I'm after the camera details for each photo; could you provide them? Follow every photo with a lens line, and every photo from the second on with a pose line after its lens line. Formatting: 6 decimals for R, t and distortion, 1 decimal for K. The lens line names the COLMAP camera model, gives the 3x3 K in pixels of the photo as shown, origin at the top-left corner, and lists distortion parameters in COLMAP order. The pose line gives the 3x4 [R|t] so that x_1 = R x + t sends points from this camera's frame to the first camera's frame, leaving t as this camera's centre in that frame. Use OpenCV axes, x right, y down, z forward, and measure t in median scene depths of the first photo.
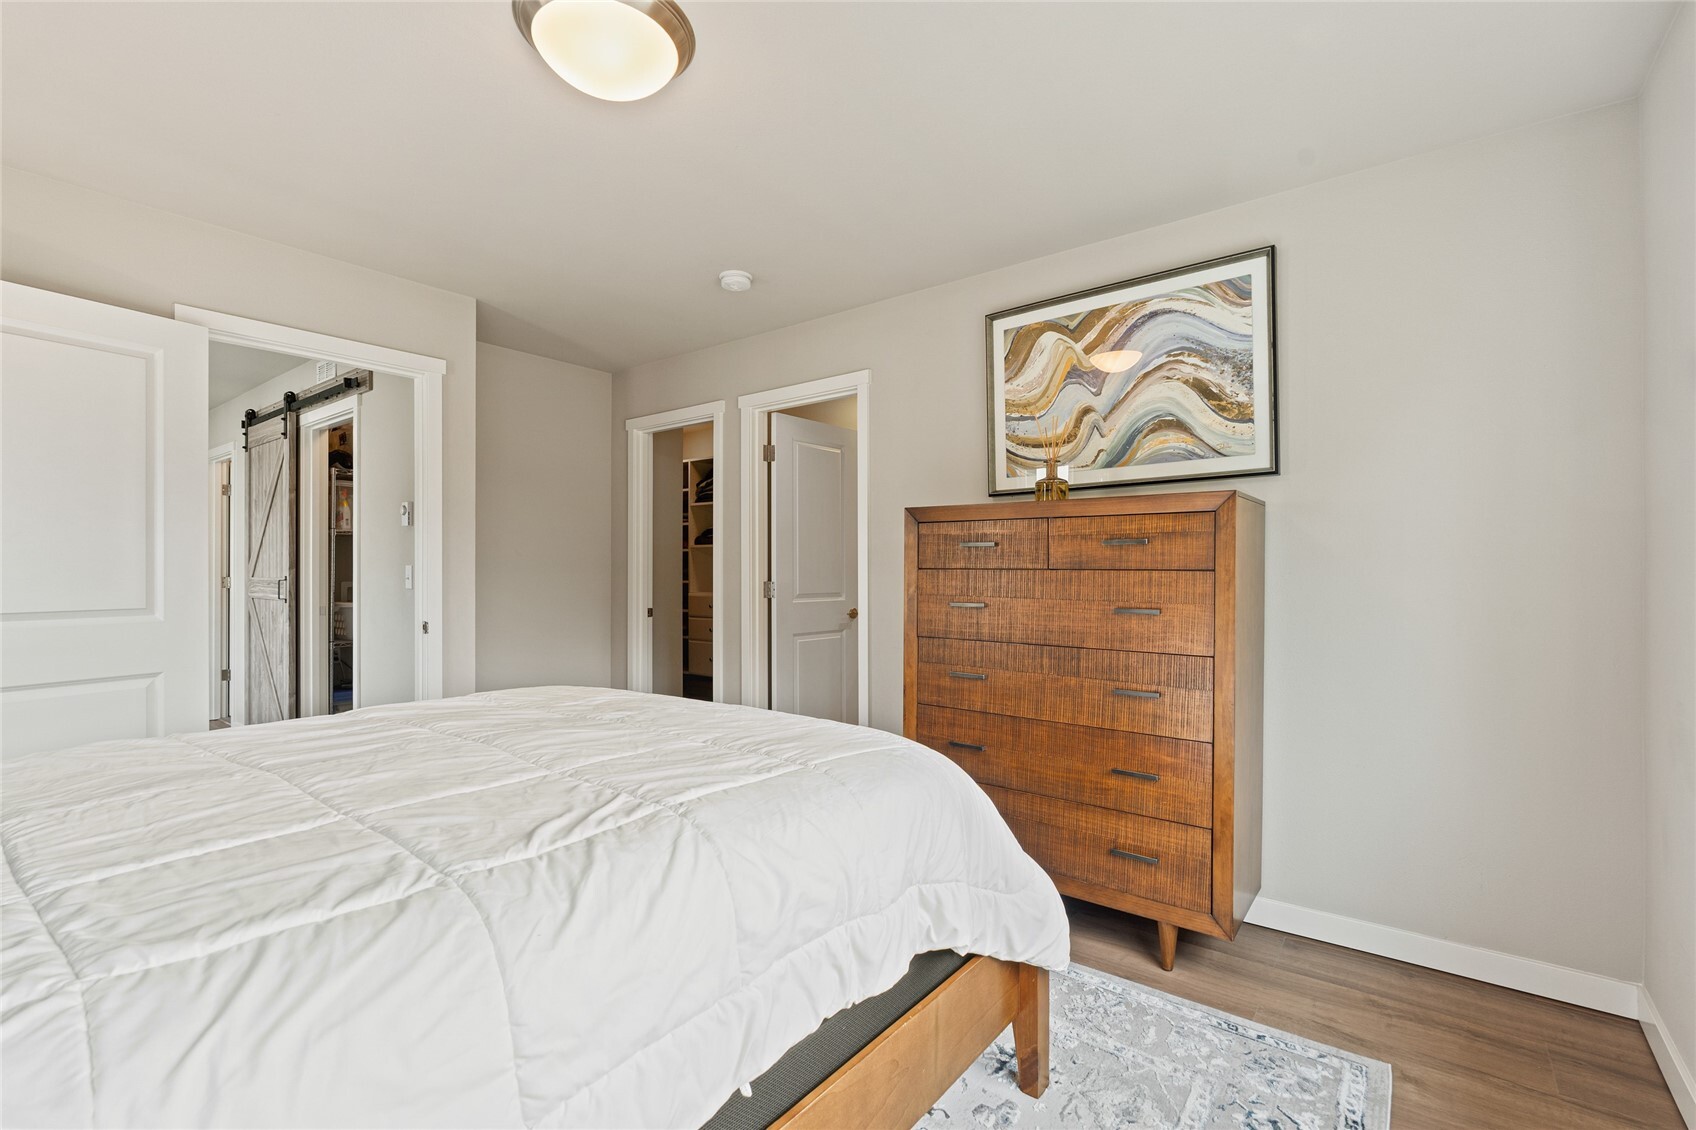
lens RADIAL K [[756.7, 0, 848.0], [0, 756.7, 565.0], [0, 0, 1]] dist [0.000056, -0.000256]
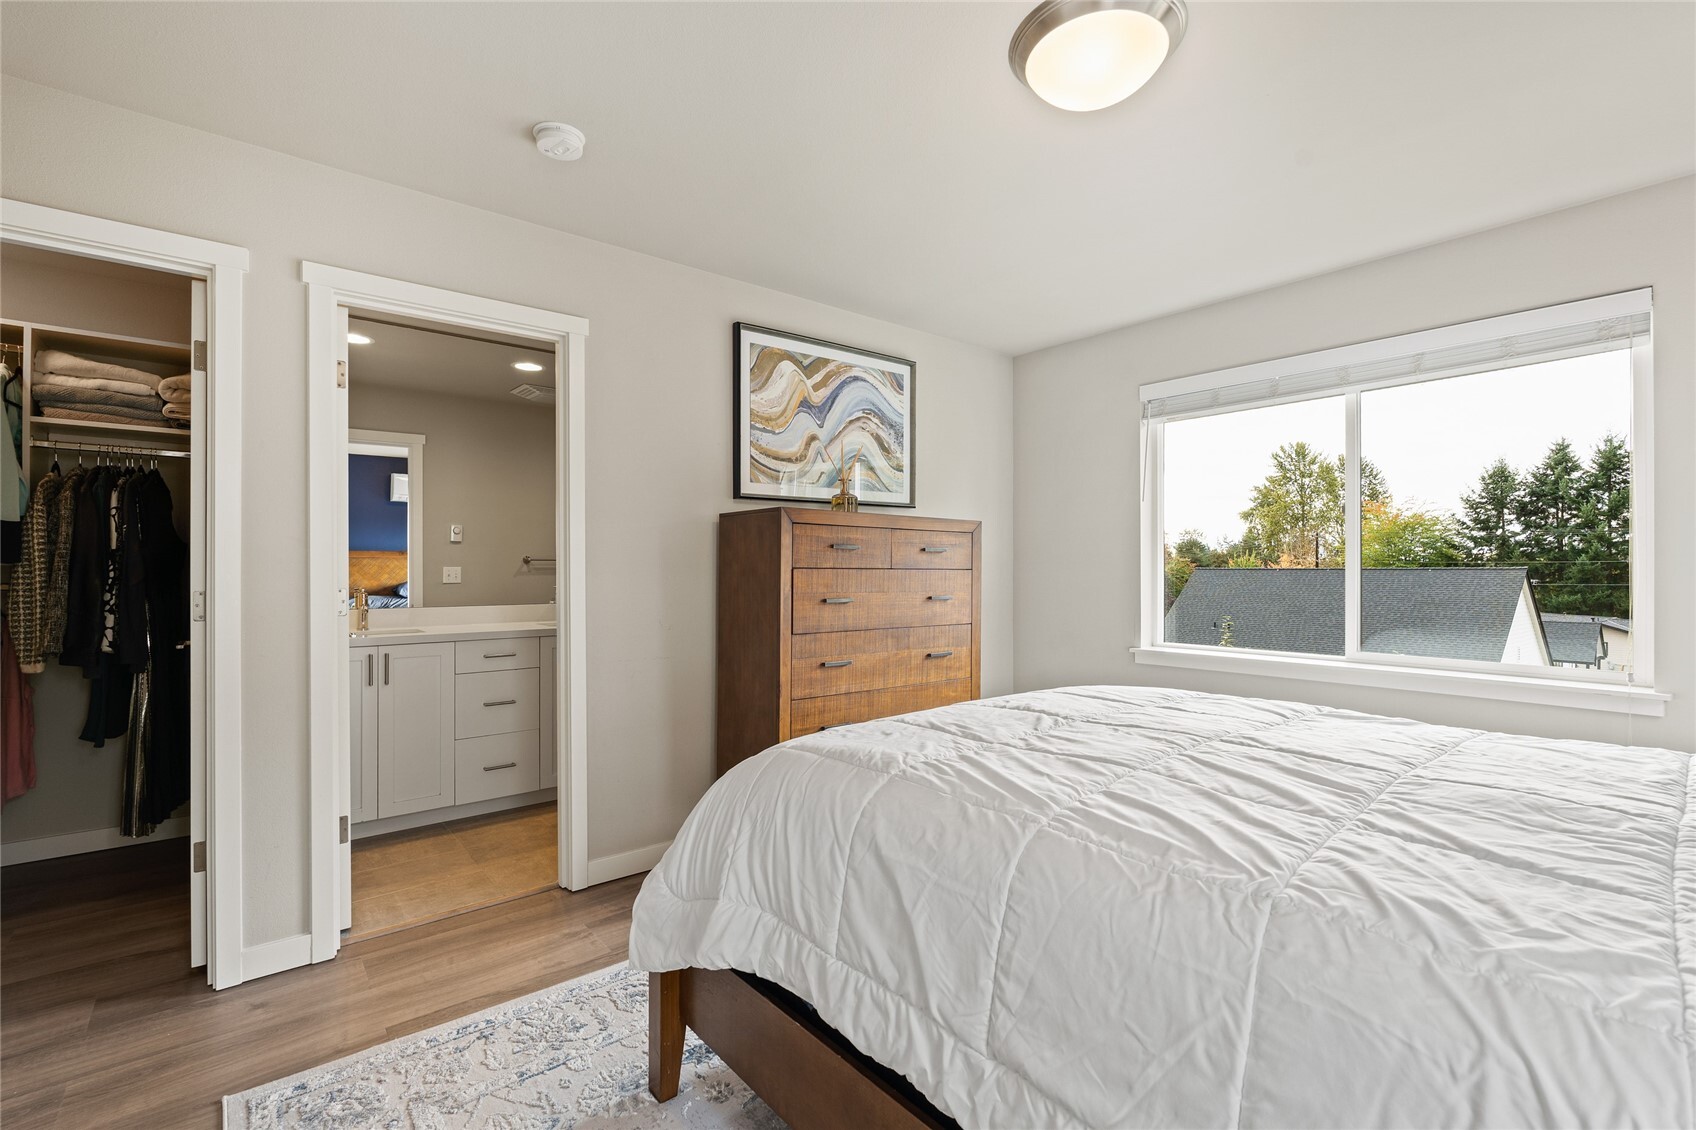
lens RADIAL K [[756.7, 0, 848.0], [0, 756.7, 565.0], [0, 0, 1]] dist [0.000056, -0.000256]
pose [[0.218821, 0.011247, 0.975700, -0.856886], [-0.001168, 0.999936, -0.011264, 0.013169], [-0.975764, 0.001325, 0.218820, 0.686618]]
